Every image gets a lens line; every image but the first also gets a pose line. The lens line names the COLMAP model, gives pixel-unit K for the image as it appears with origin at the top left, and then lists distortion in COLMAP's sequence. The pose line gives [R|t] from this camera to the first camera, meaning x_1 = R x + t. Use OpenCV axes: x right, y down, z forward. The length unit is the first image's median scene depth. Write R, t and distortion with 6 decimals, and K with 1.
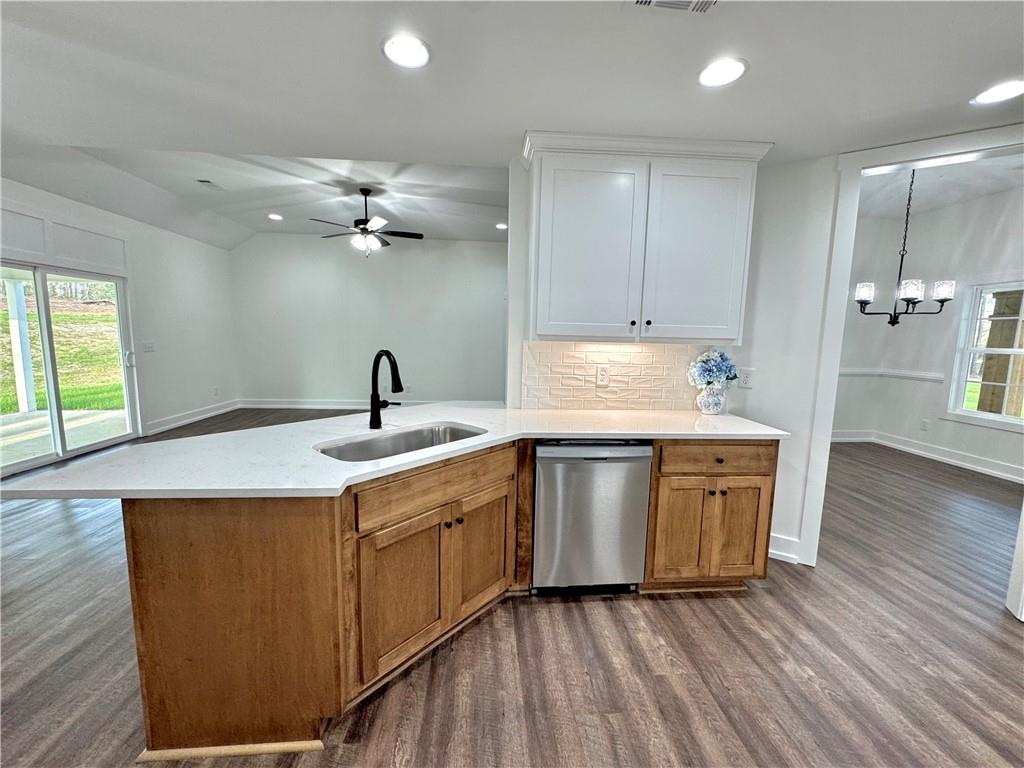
lens RADIAL K [[410.5, 0, 512.0], [0, 410.5, 384.0], [0, 0, 1]] dist [-0.001582, 0.000079]
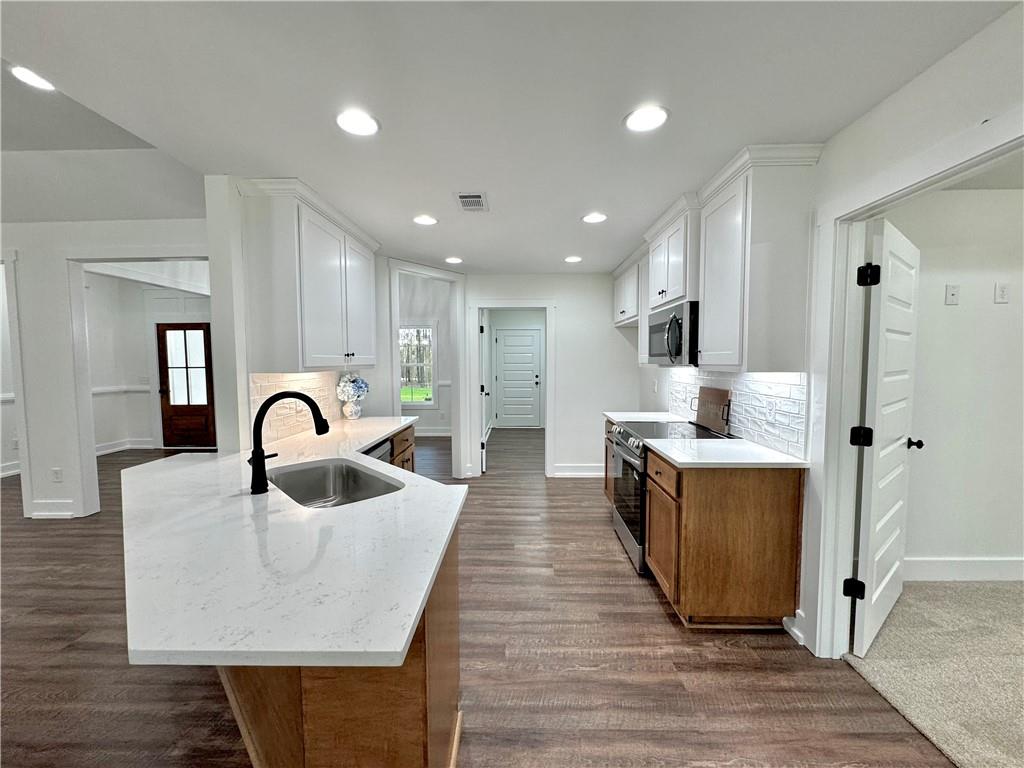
lens RADIAL K [[410.5, 0, 512.0], [0, 410.5, 384.0], [0, 0, 1]] dist [-0.001582, 0.000079]
pose [[0.092485, -0.082636, 0.992279, -0.485136], [0.122228, 0.989956, 0.071050, -0.044805], [-0.988184, 0.114713, 0.101656, 0.190257]]
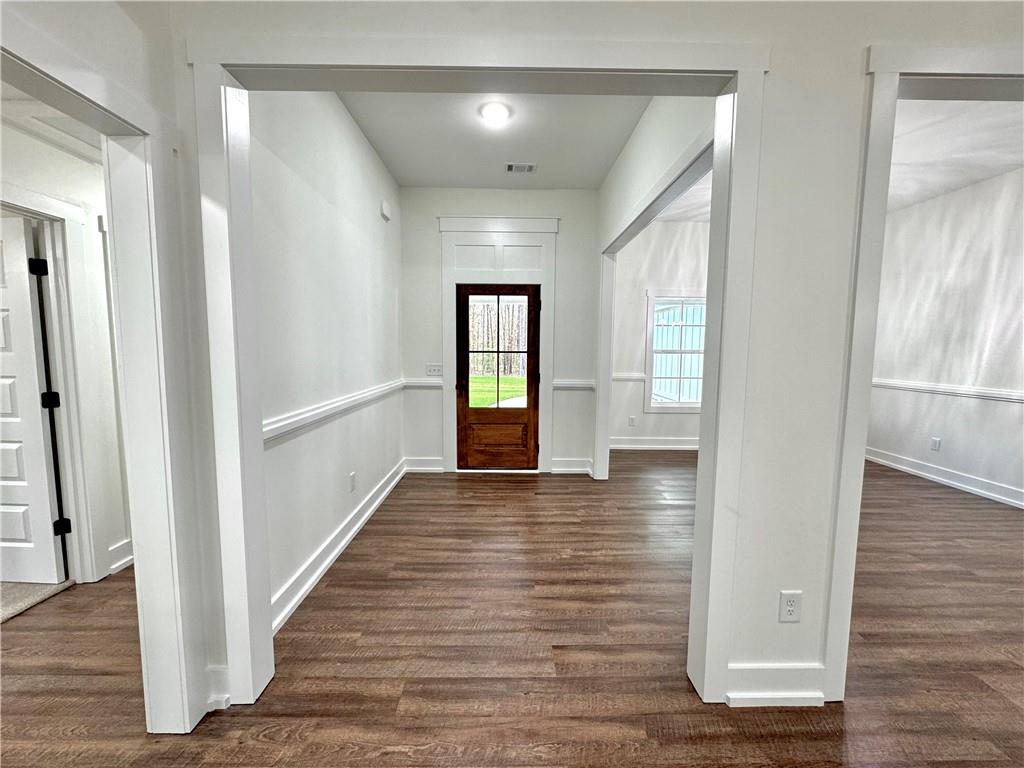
lens RADIAL K [[413.6, 0, 496.0], [0, 413.6, 381.4], [0, 0, 1]] dist [0.000375, 0.000051]
pose [[0.064618, -0.099181, 0.992969, -0.107335], [0.110664, 0.989623, 0.091646, -0.165397], [-0.991755, 0.103964, 0.074924, 1.455977]]
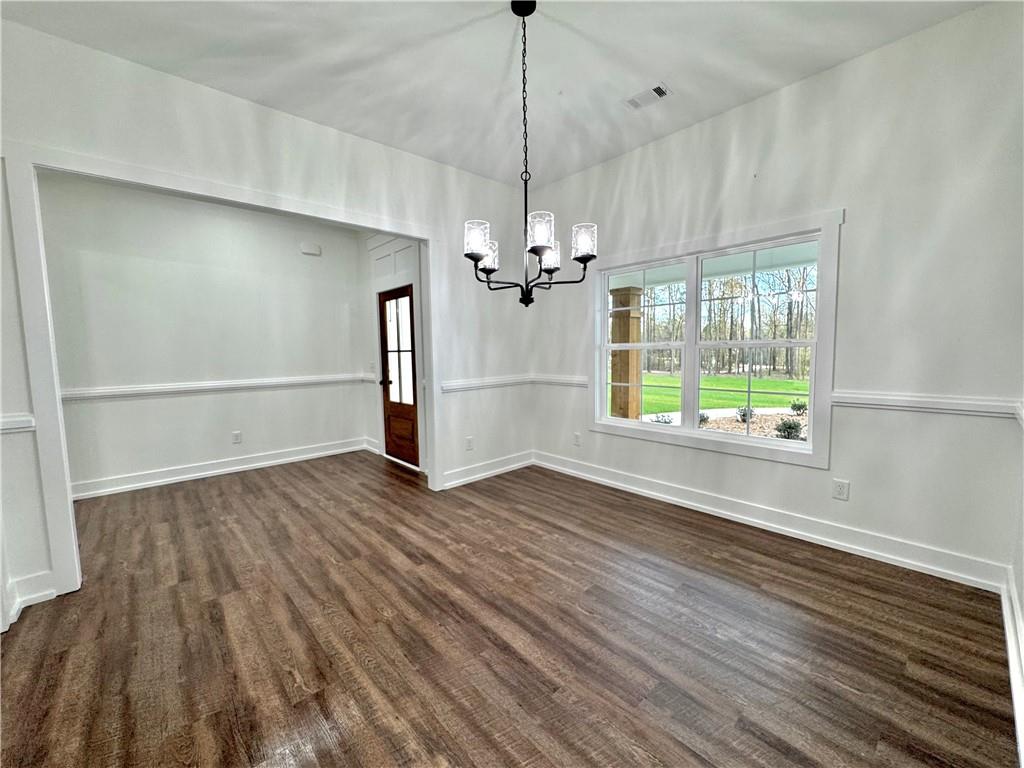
lens RADIAL K [[410.5, 0, 512.0], [0, 410.5, 384.0], [0, 0, 1]] dist [-0.001582, 0.000079]
pose [[0.788513, -0.089388, 0.608487, 0.473458], [0.105477, 0.994377, 0.009392, -0.035967], [-0.605905, 0.056776, 0.793508, 0.481230]]
